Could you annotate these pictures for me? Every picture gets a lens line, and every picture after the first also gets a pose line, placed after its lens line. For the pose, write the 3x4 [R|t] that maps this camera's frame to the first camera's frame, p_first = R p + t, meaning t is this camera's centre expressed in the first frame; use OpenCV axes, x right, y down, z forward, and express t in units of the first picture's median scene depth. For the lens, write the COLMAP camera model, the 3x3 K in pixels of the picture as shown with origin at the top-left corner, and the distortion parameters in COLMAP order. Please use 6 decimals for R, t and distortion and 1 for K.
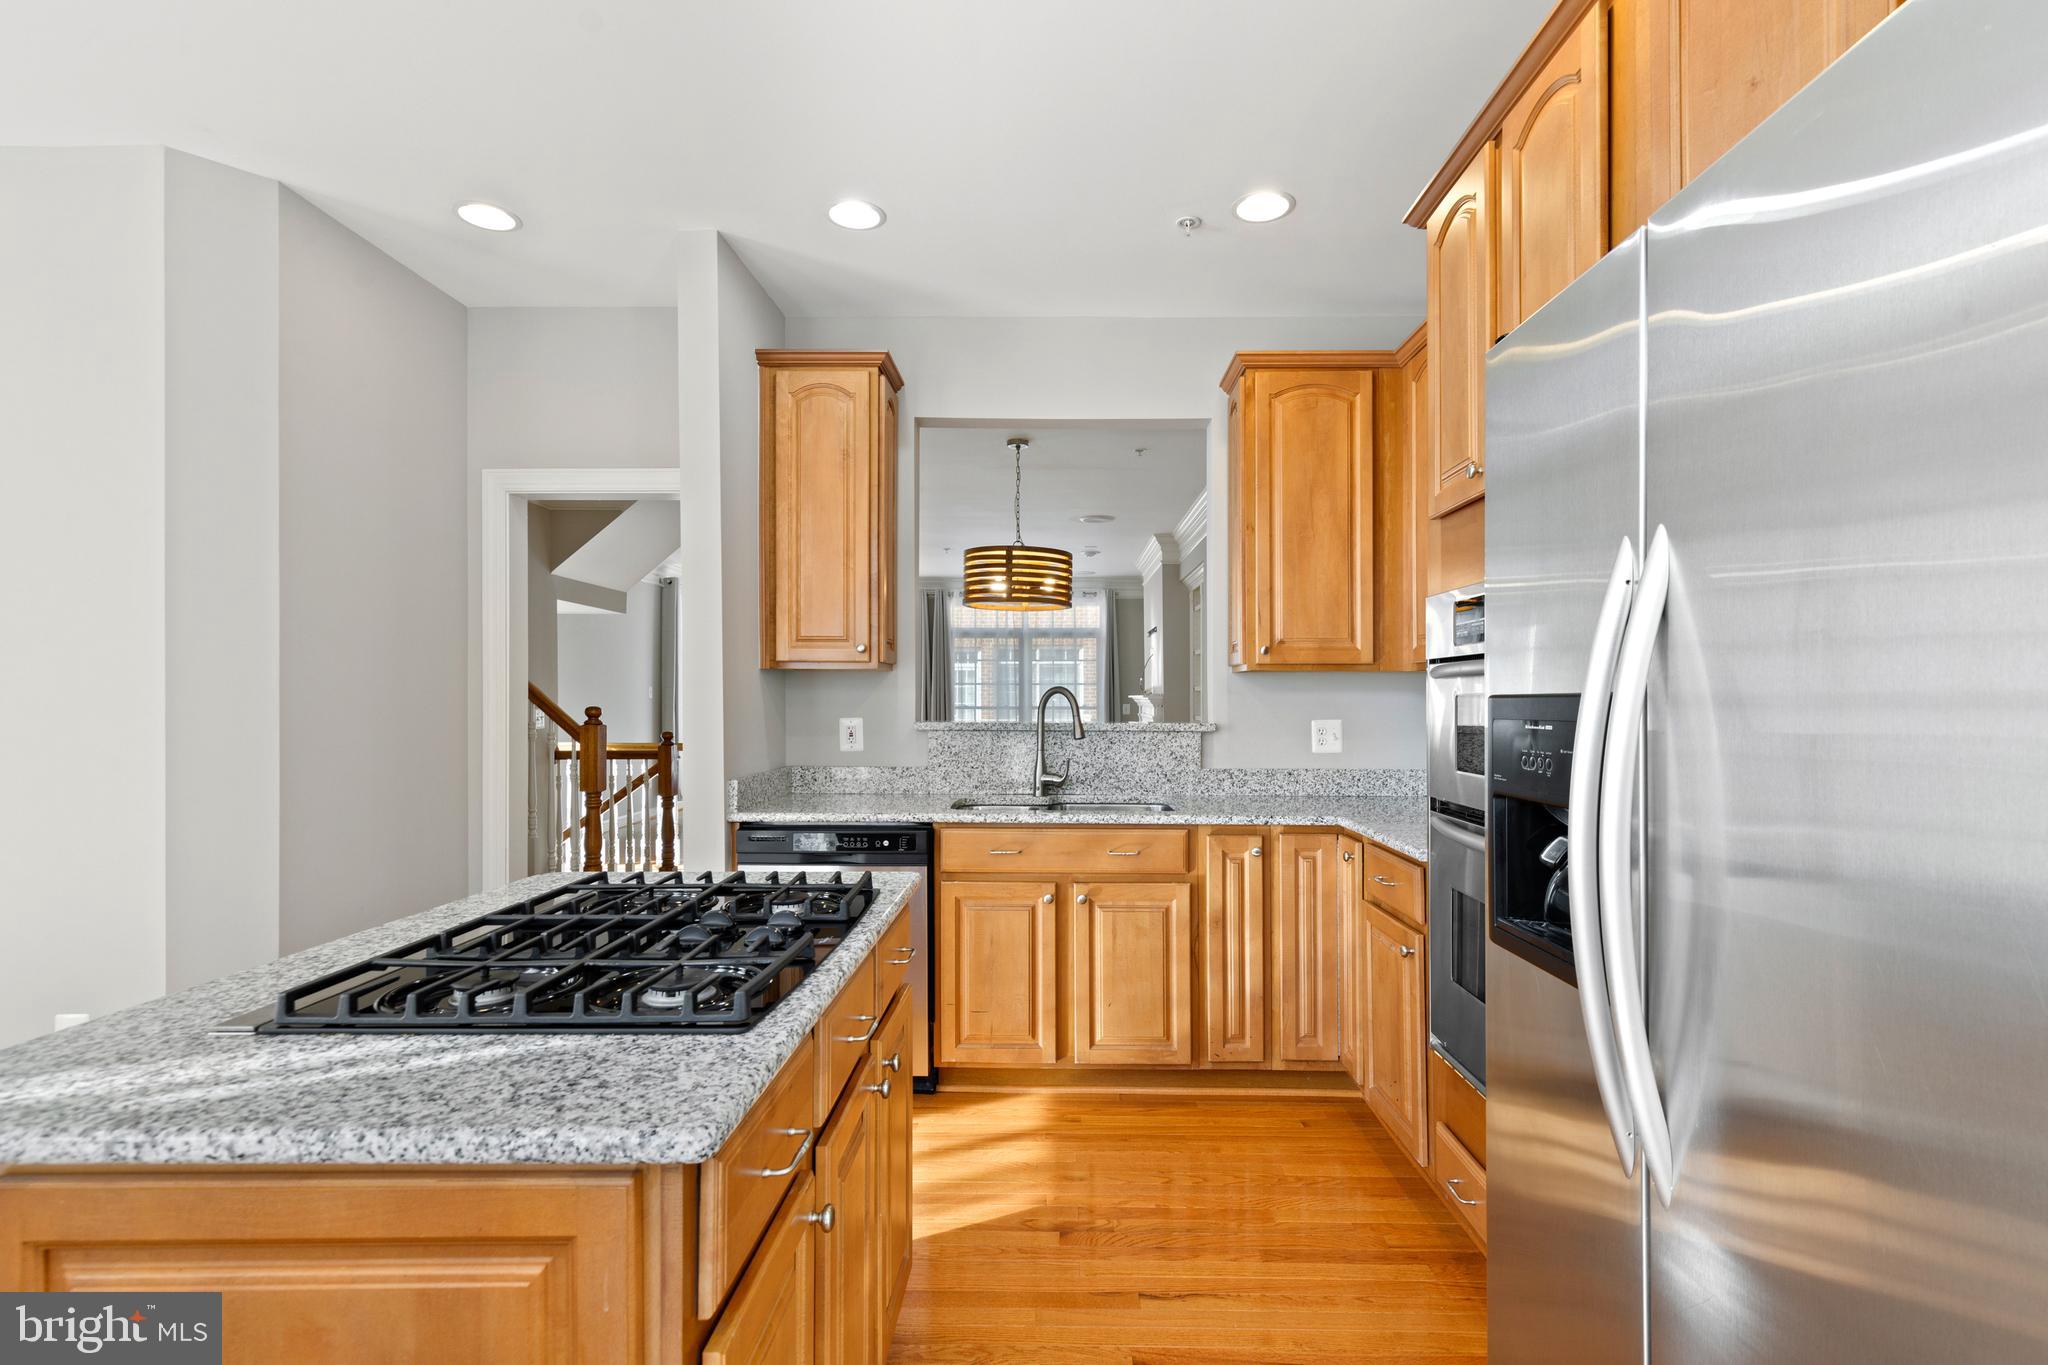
lens RADIAL K [[948.0, 0, 1045.0], [0, 948.0, 691.1], [0, 0, 1]] dist [0.004116, -0.000077]
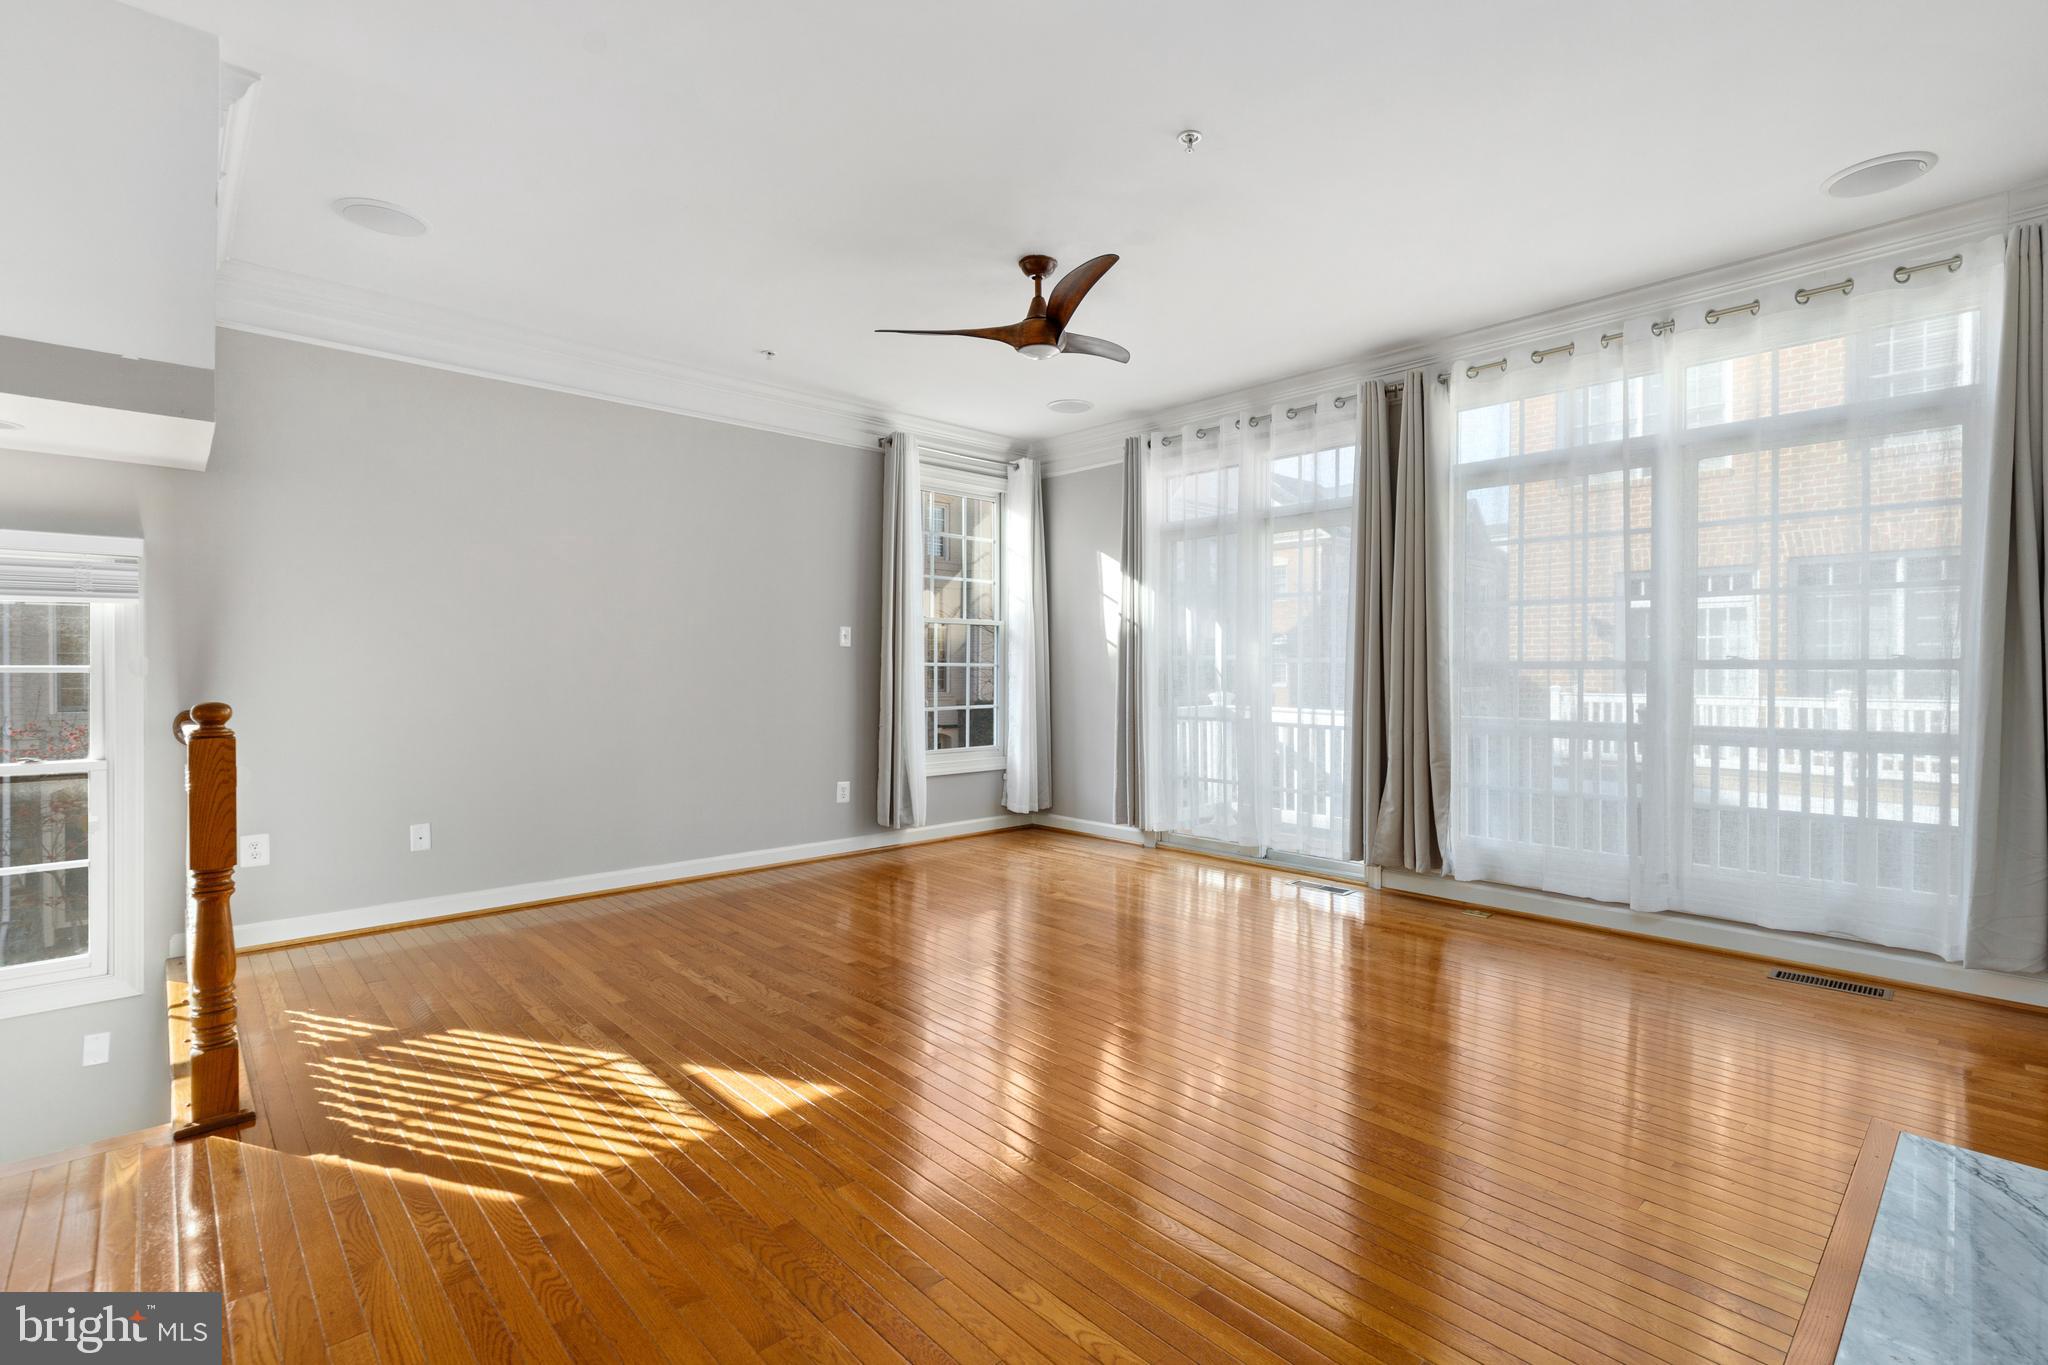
lens RADIAL K [[933.3, 0, 1039.4], [0, 933.3, 705.0], [0, 0, 1]] dist [0.005927, -0.000684]
pose [[0.694375, 0.024761, -0.719187, 0.237704], [0.010914, 0.998931, 0.044929, 0.054027], [0.719530, -0.039047, 0.693362, 2.060144]]
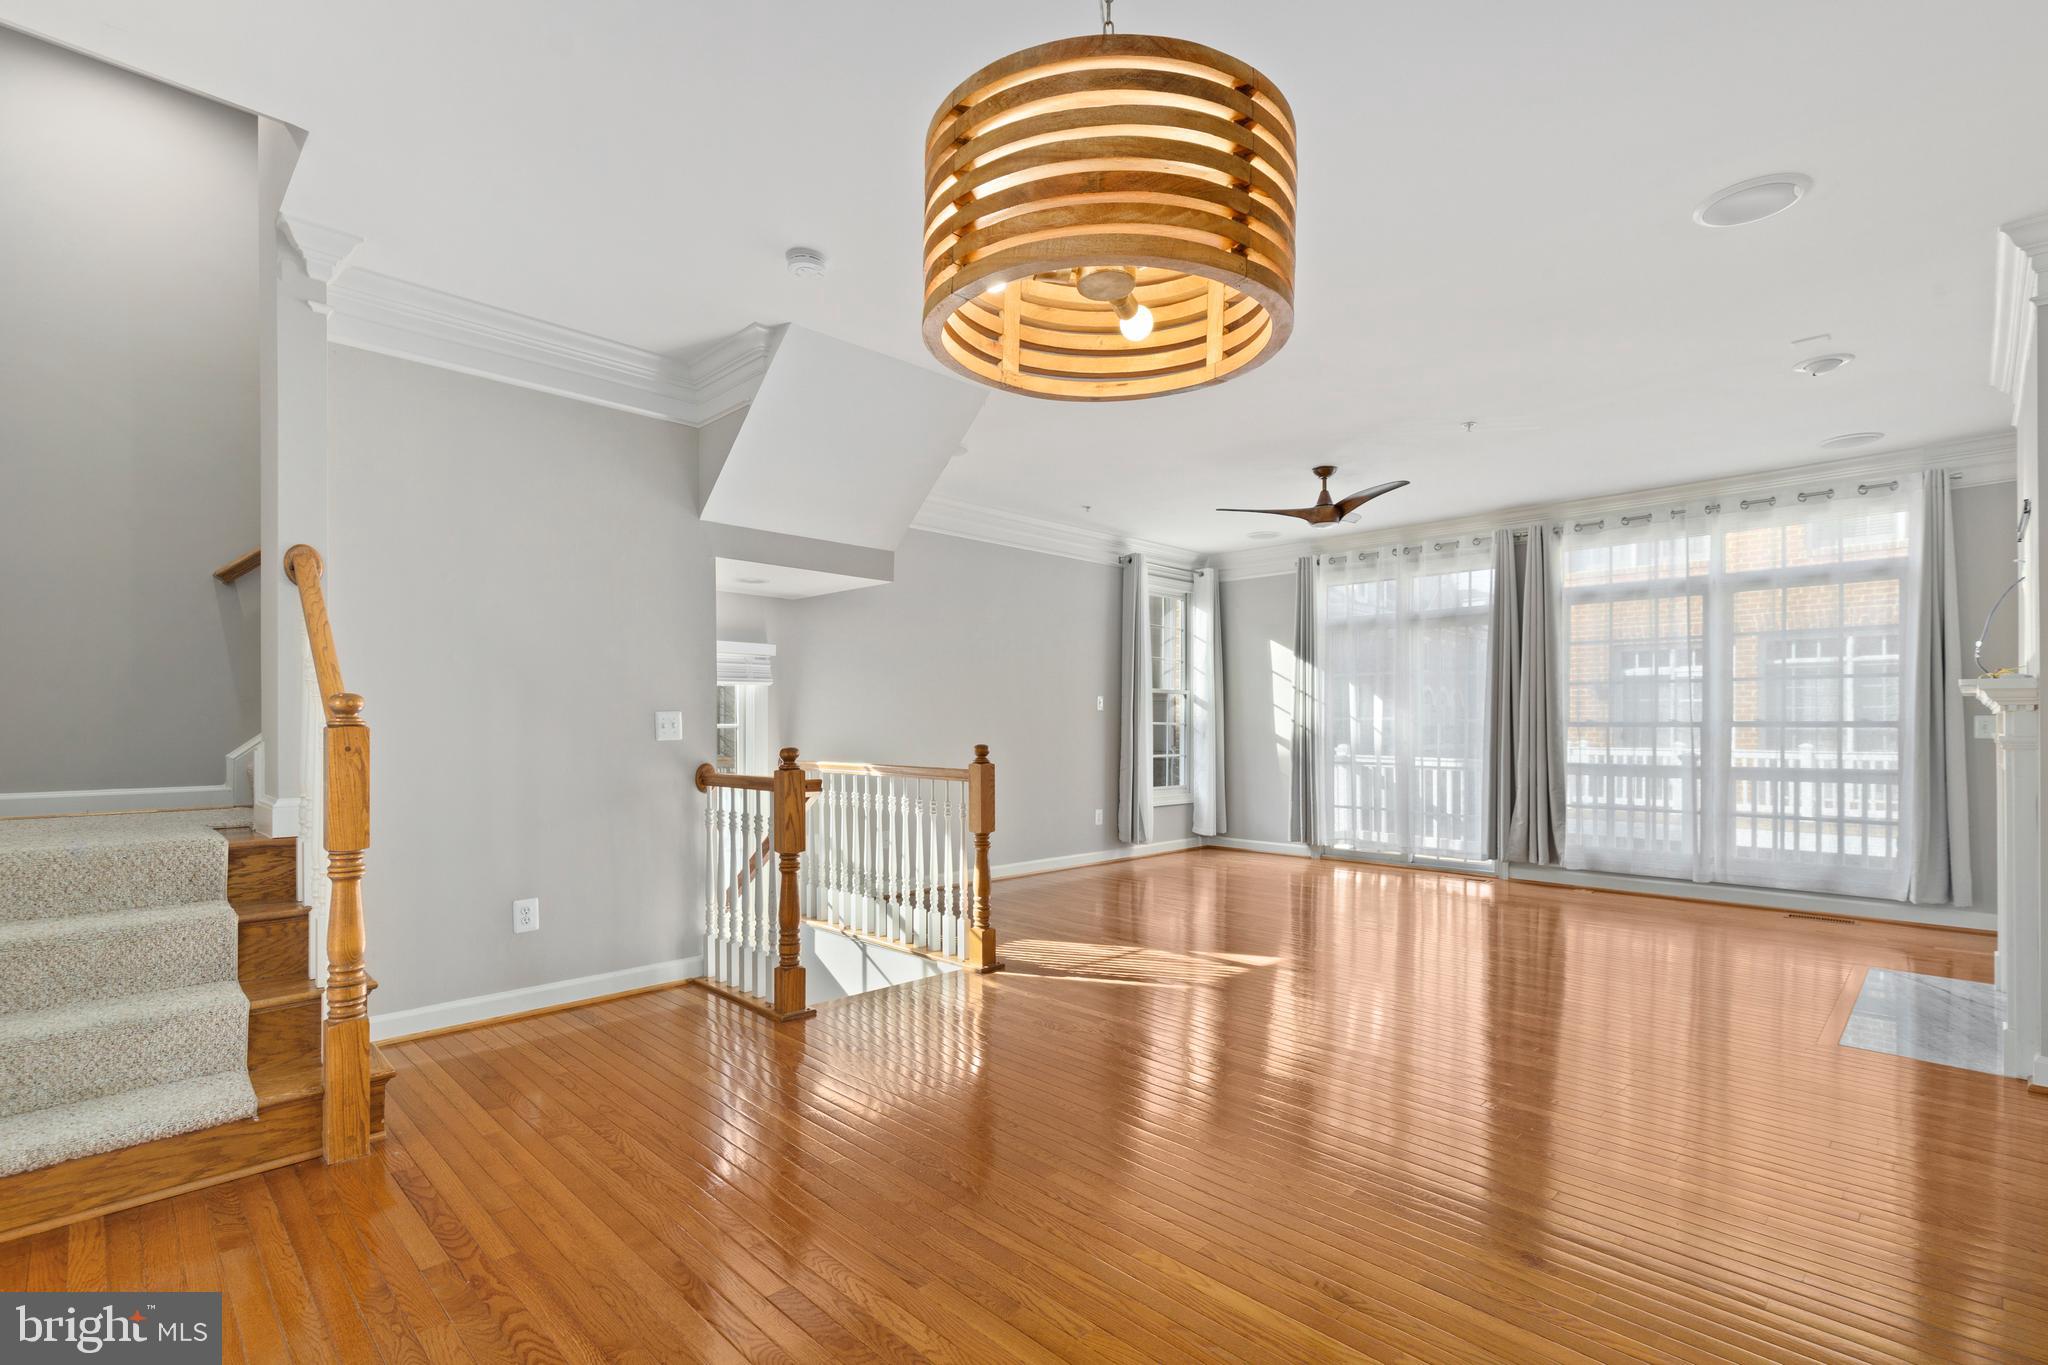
lens RADIAL K [[930.8, 0, 1019.2], [0, 930.8, 742.8], [0, 0, 1]] dist [0.002121, 0.000224]
pose [[0.708921, 0.008667, -0.705234, 0.255411], [0.011267, 0.999658, 0.023612, 0.044214], [0.705197, -0.024685, 0.708581, 1.188480]]
